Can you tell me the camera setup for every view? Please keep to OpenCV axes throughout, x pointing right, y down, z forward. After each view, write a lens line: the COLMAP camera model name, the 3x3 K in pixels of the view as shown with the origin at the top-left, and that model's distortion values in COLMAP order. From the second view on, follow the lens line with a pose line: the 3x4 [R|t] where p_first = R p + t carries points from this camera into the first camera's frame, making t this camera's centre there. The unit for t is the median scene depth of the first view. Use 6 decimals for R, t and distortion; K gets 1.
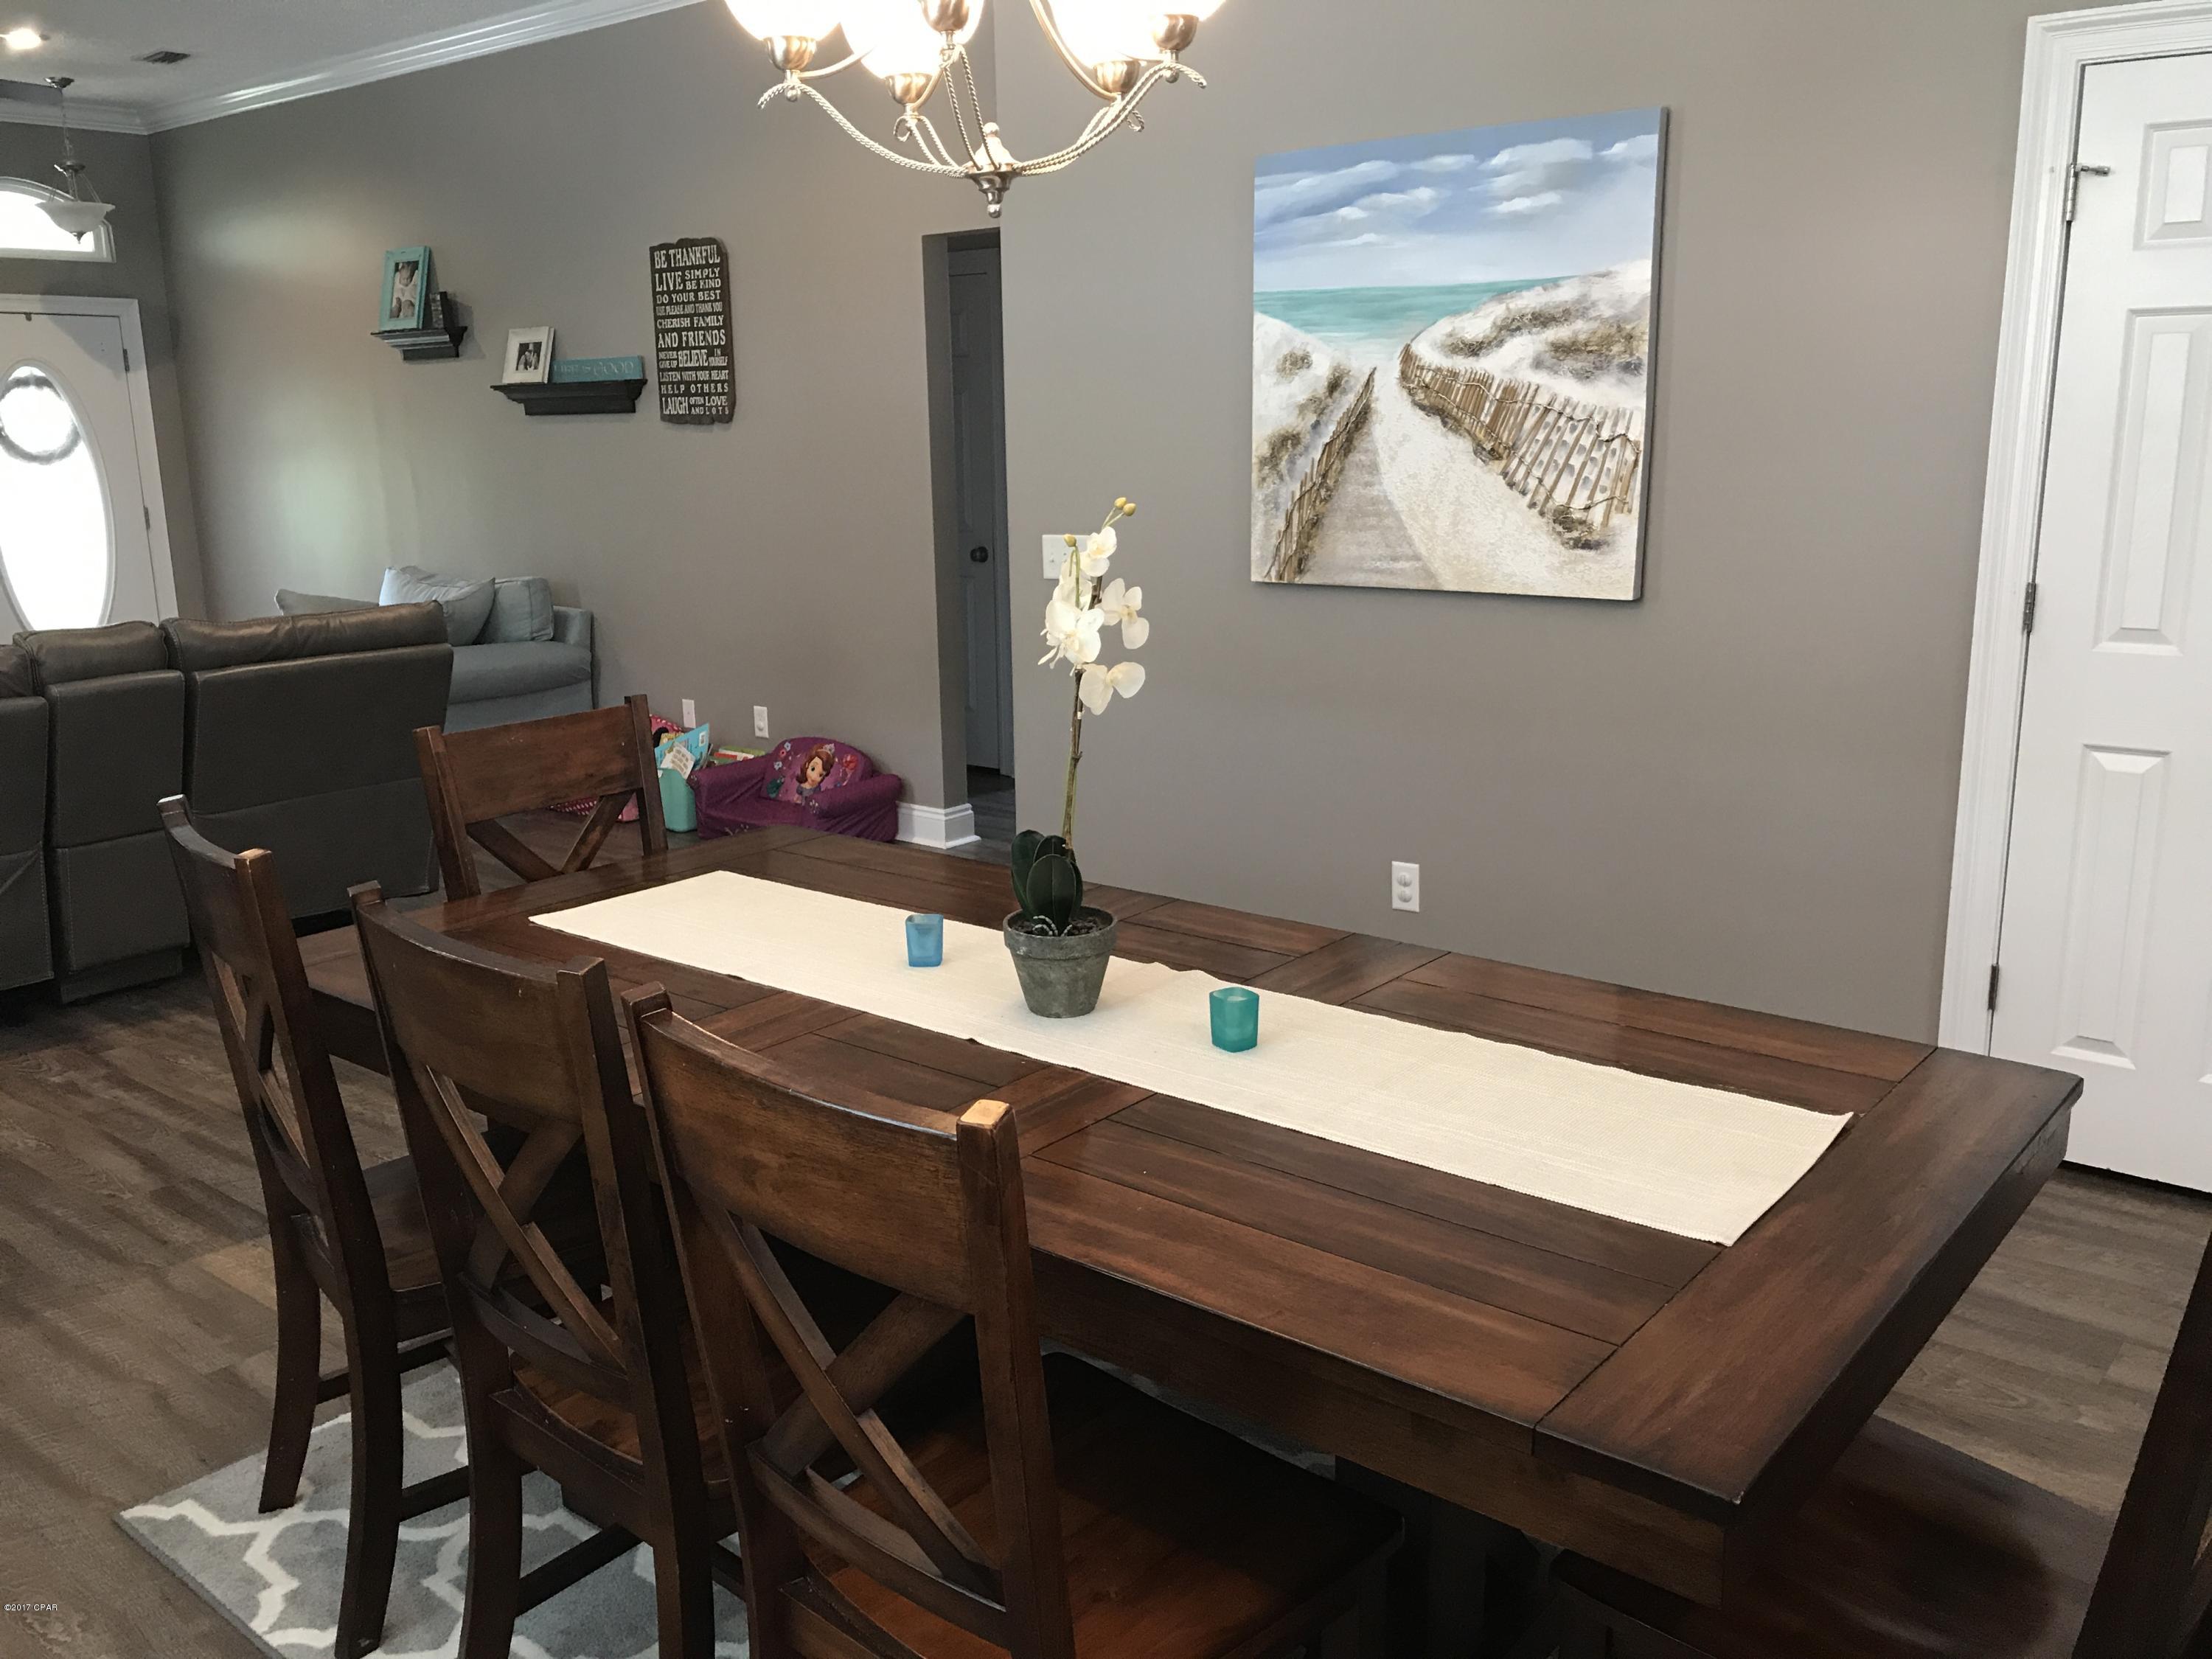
lens RADIAL K [[1806.9, 0, 1089.2], [0, 1806.9, 817.5], [0, 0, 1]] dist [0.027533, -0.035418]
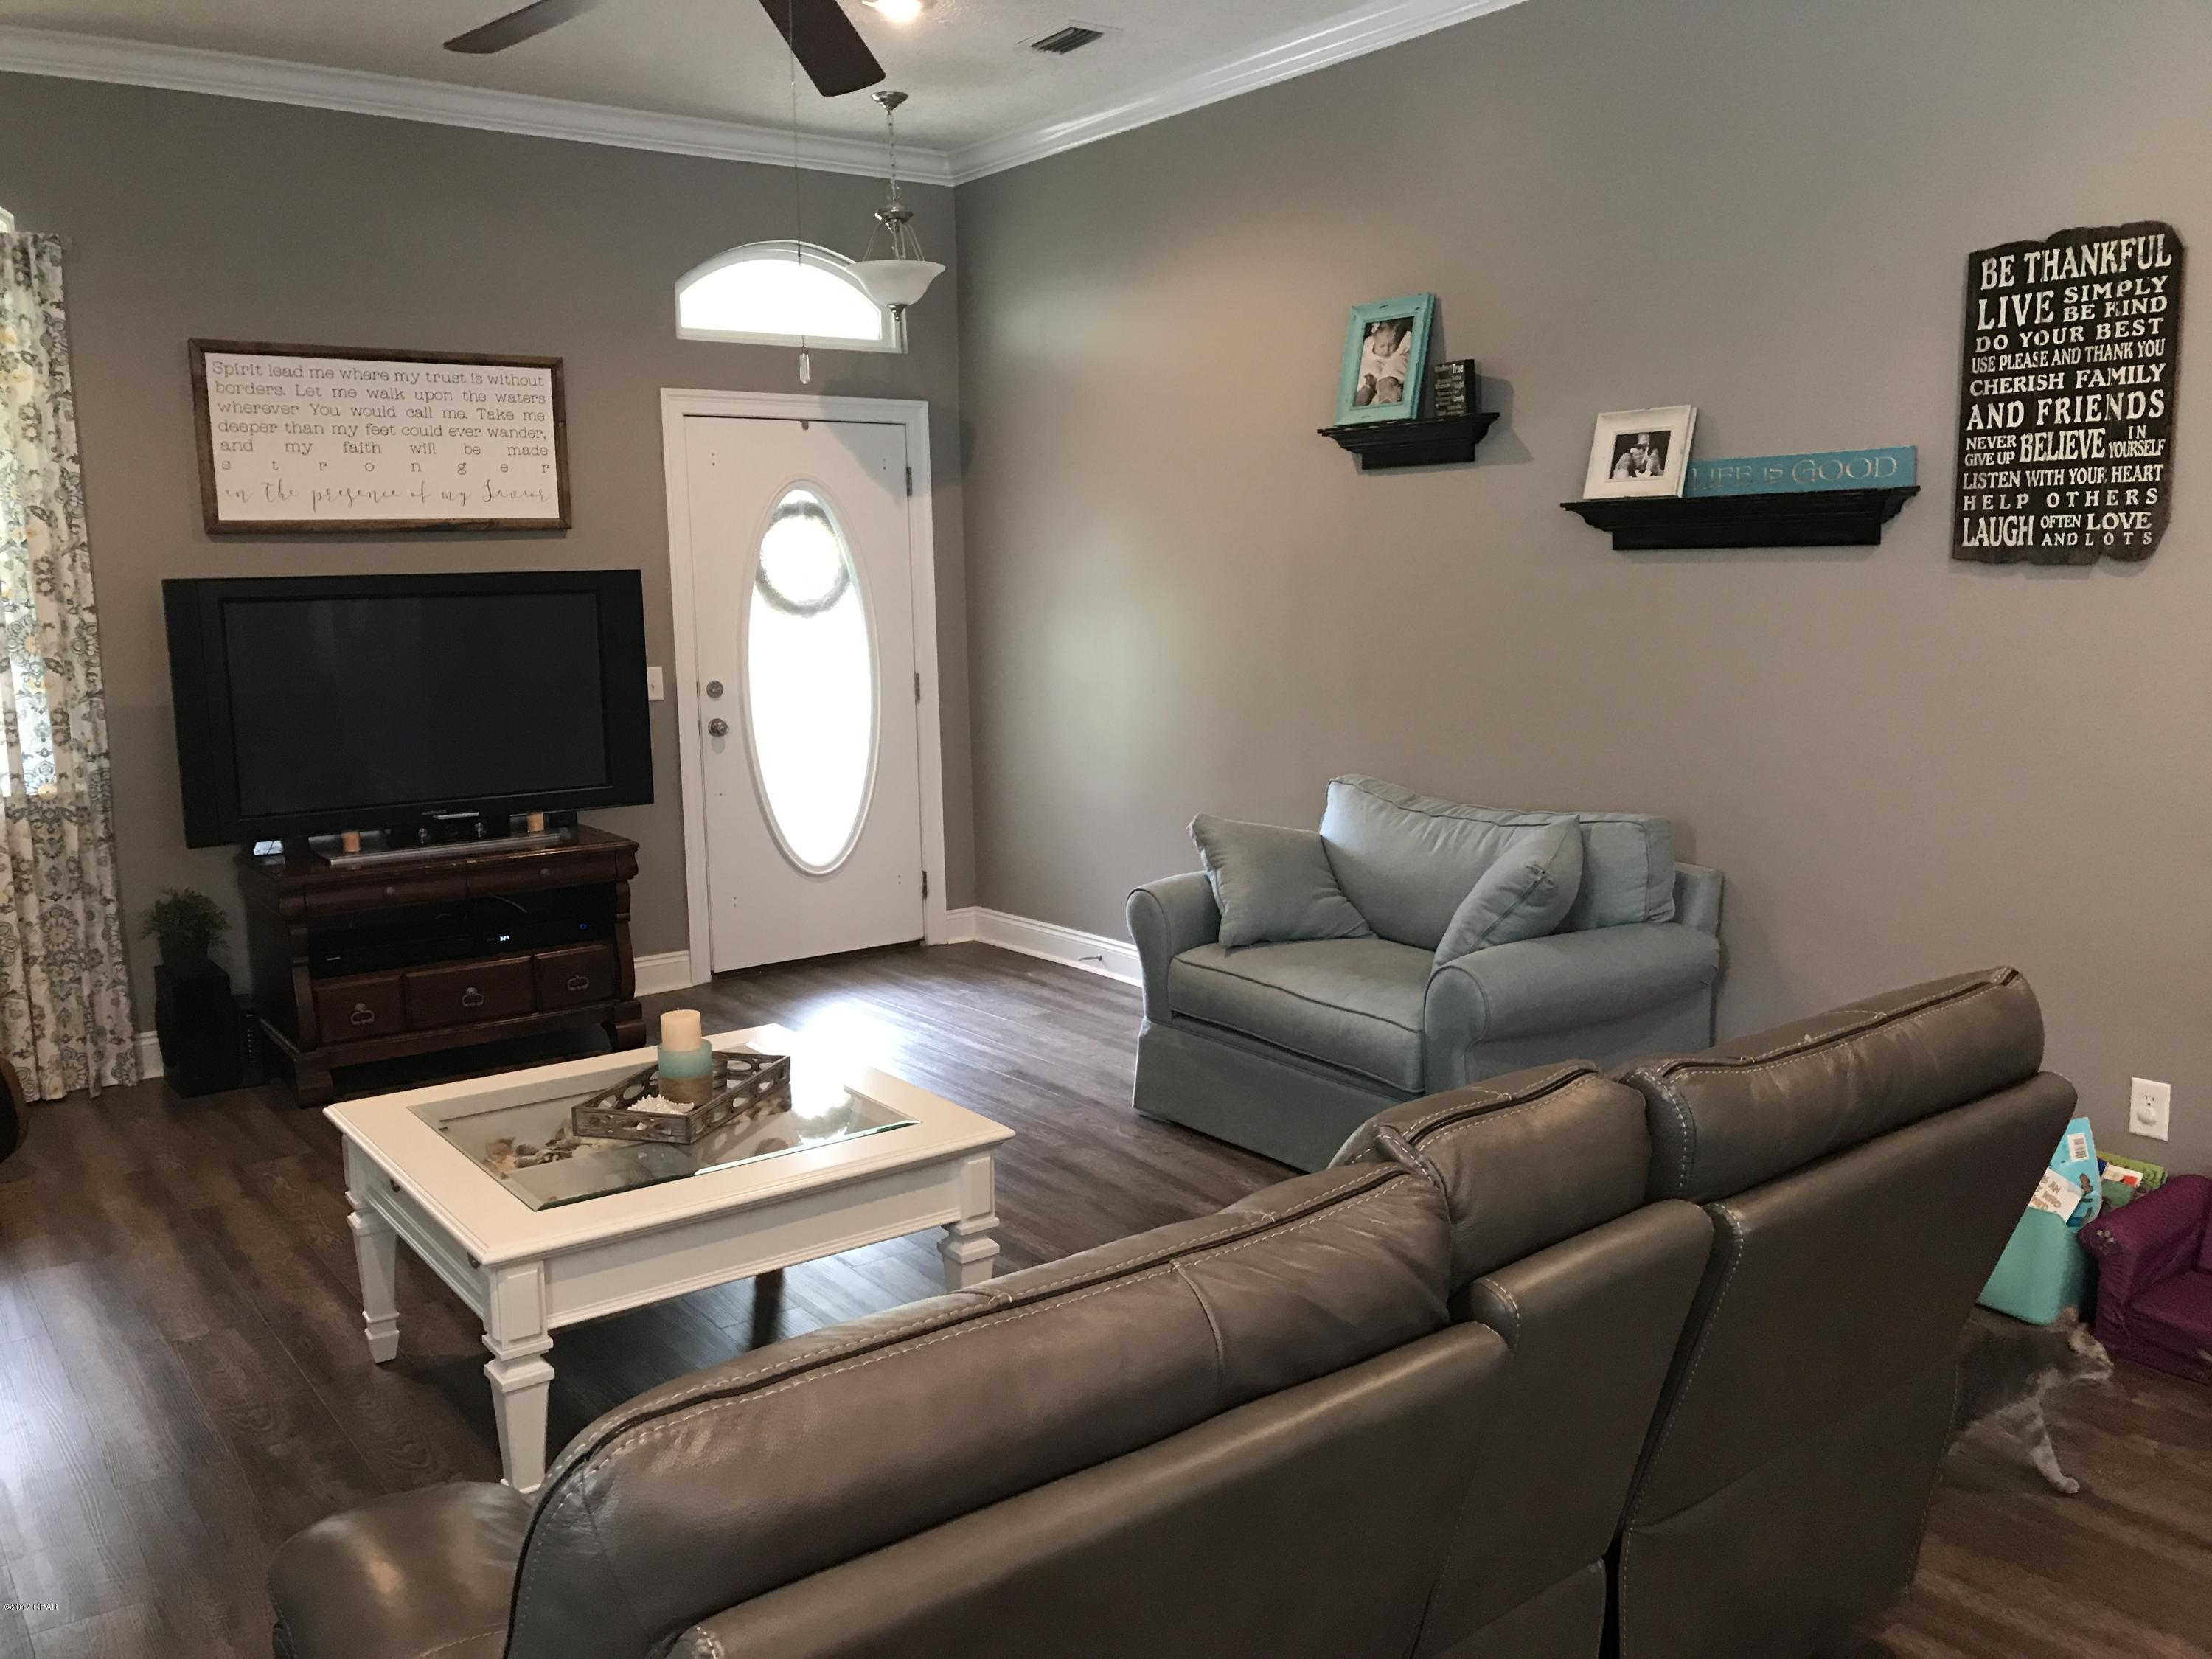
lens RADIAL K [[1806.9, 0, 1109.4], [0, 1806.9, 815.2], [0, 0, 1]] dist [0.027533, -0.035418]
pose [[0.970796, 0.027646, -0.238309, -0.335139], [-0.043245, 0.997232, -0.060478, -0.088688], [0.235977, 0.069017, 0.969305, 0.374971]]
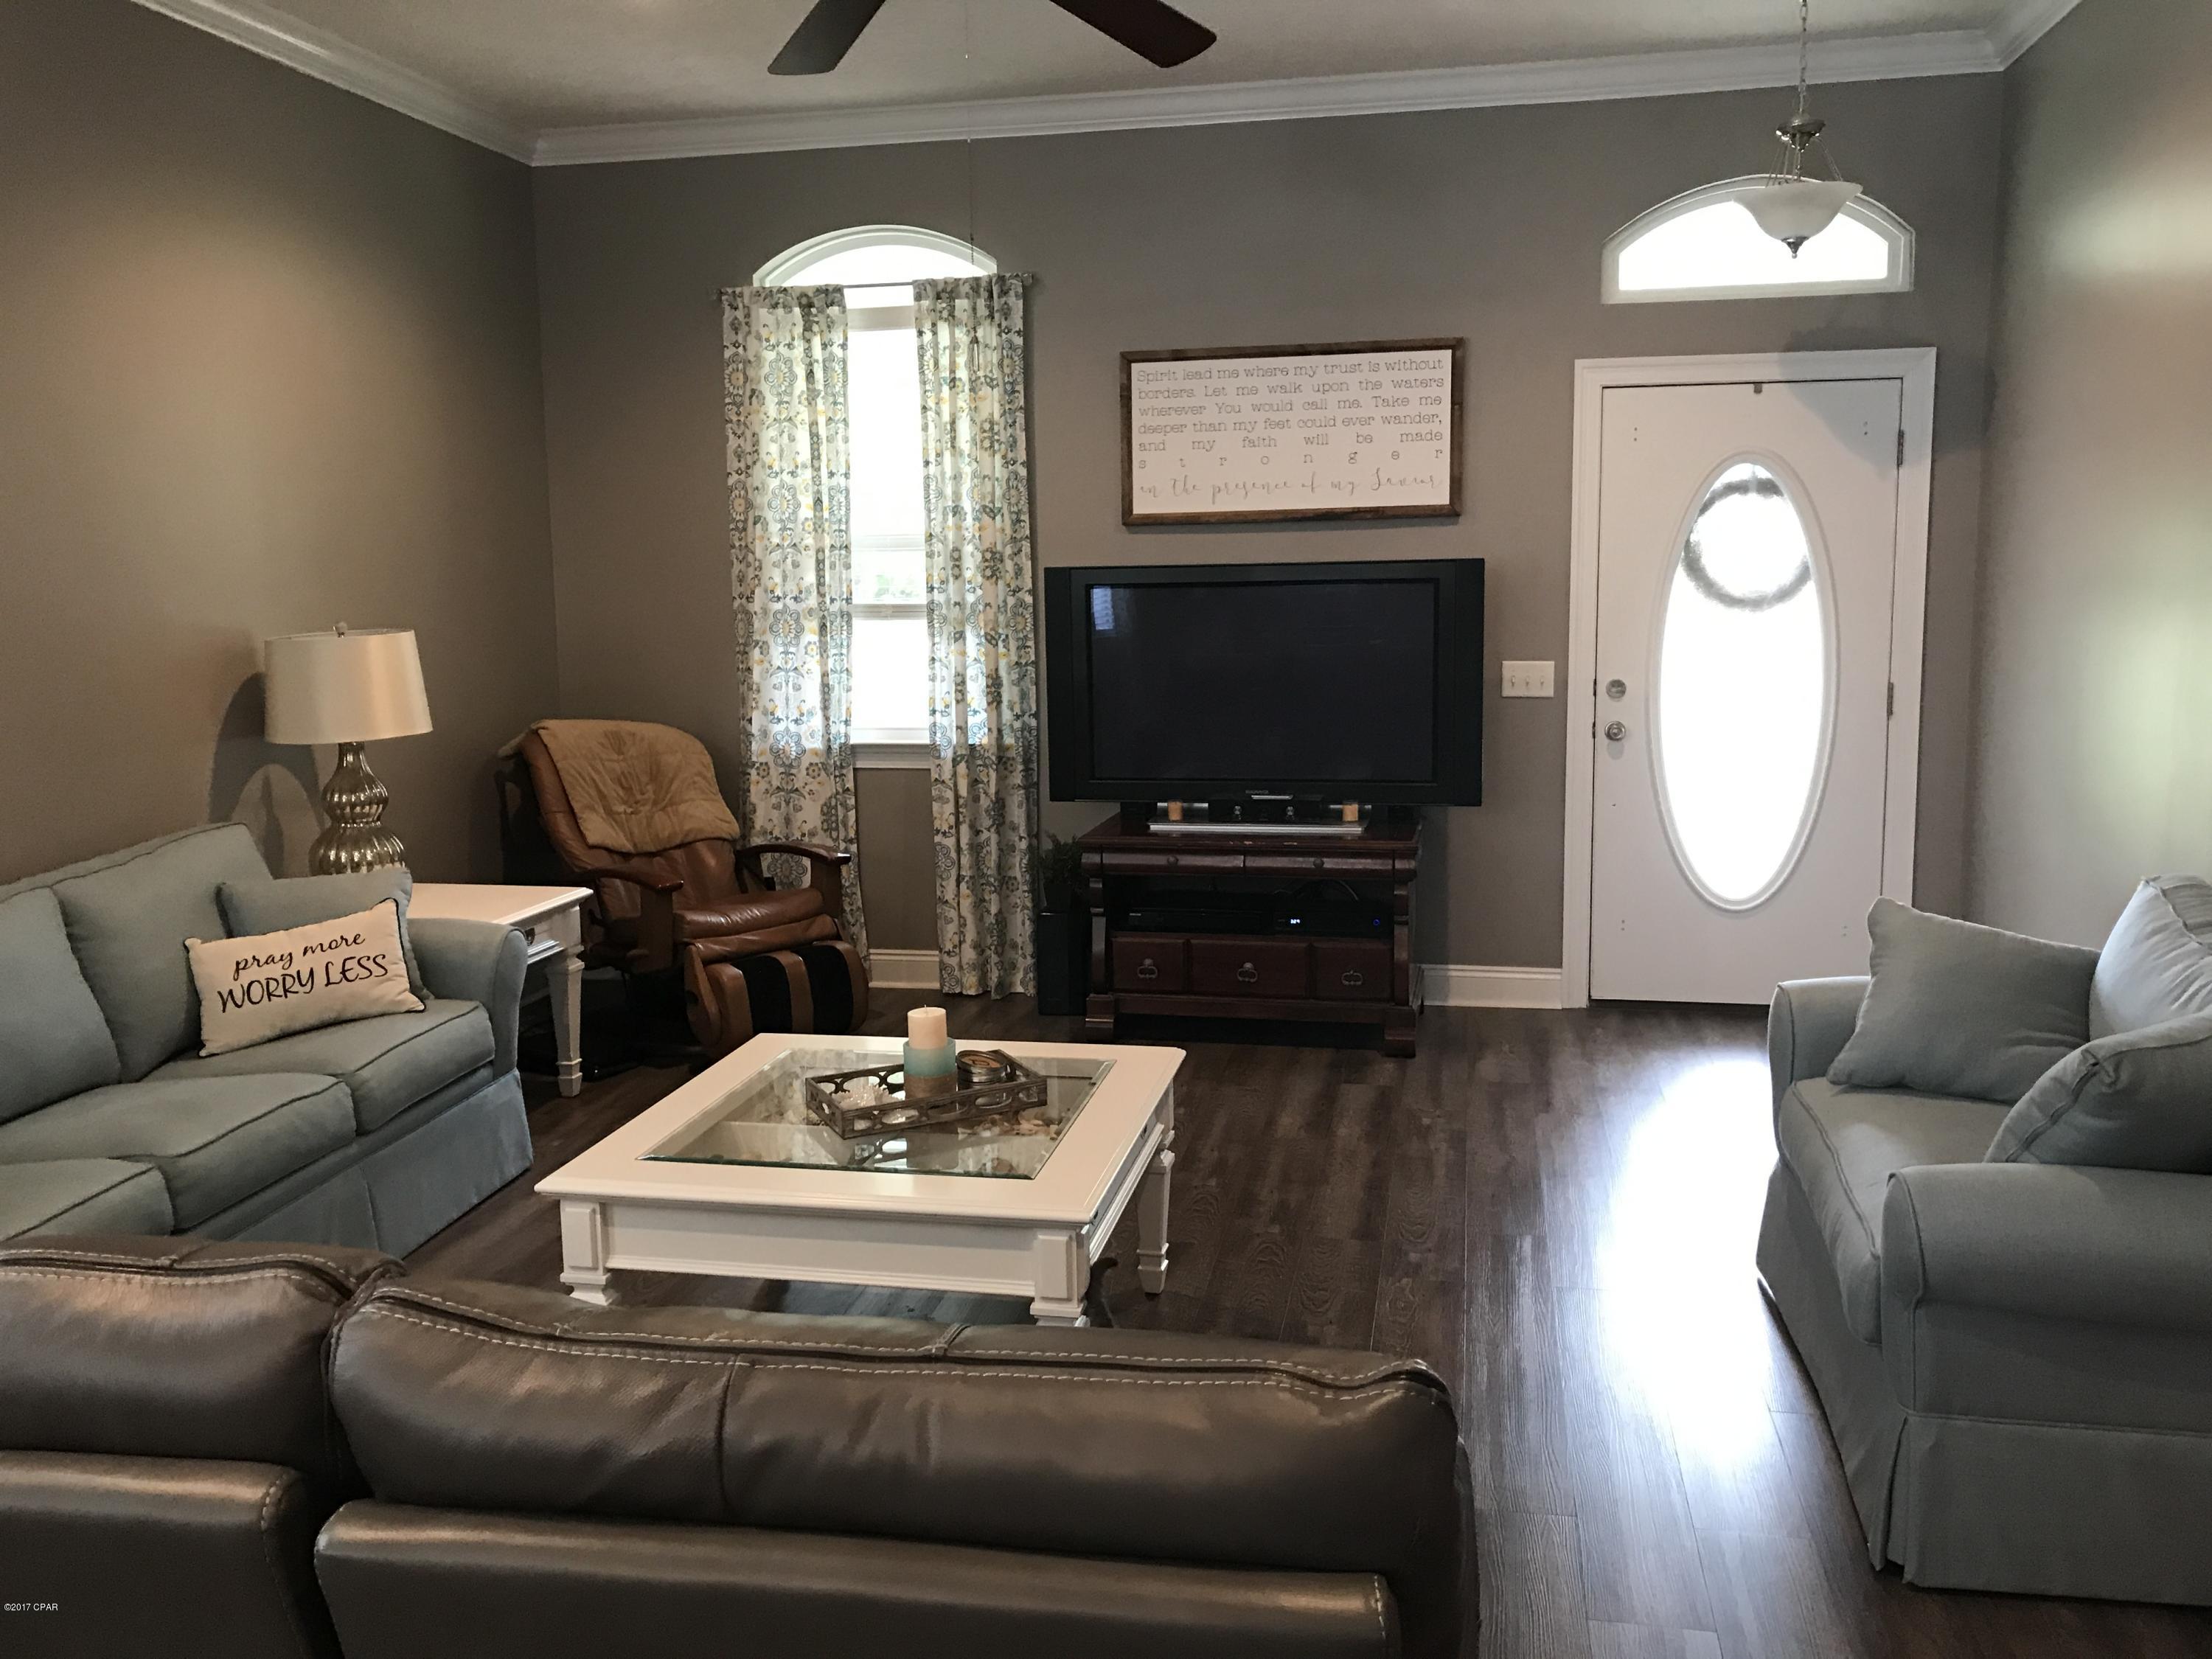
lens RADIAL K [[1806.9, 0, 1112.1], [0, 1806.9, 821.9], [0, 0, 1]] dist [0.027533, -0.035418]
pose [[0.471987, 0.131034, -0.871813, -0.128827], [-0.173193, 0.983404, 0.054042, -0.143124], [0.864426, 0.125485, 0.486848, 0.610509]]
